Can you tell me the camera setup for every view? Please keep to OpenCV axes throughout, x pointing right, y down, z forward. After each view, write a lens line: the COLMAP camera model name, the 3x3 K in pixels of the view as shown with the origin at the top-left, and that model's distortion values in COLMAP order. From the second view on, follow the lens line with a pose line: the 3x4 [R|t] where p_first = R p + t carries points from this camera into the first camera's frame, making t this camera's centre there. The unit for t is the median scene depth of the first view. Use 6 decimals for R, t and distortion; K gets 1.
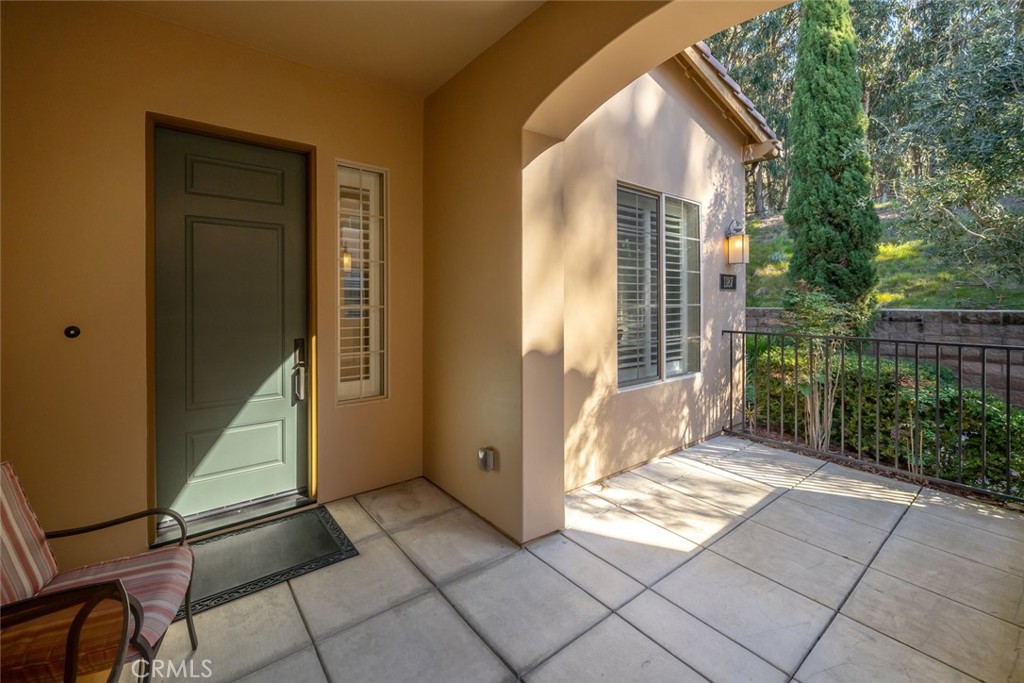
lens RADIAL K [[416.1, 0, 483.7], [0, 416.1, 294.1], [0, 0, 1]] dist [0.001553, 0.000457]
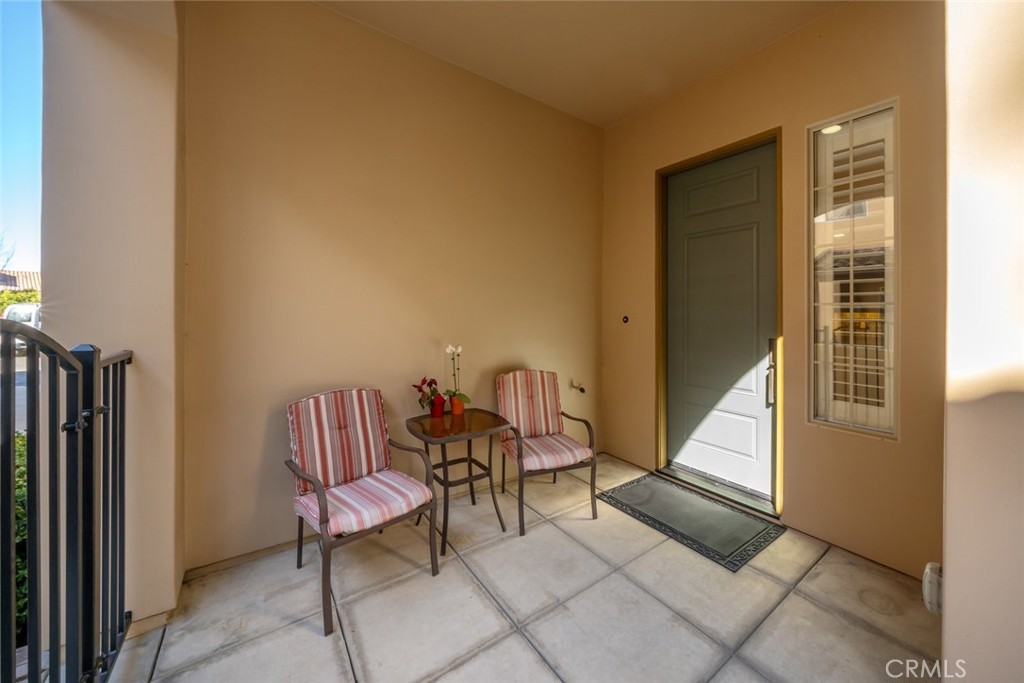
lens RADIAL K [[370.2, 0, 519.2], [0, 370.2, 321.2], [0, 0, 1]] dist [-0.007424, -0.000484]
pose [[-0.018835, 0.009672, -0.999776, 0.440432], [-0.007066, 0.999927, 0.009807, 0.070333], [0.999798, 0.007249, -0.018766, 0.485211]]
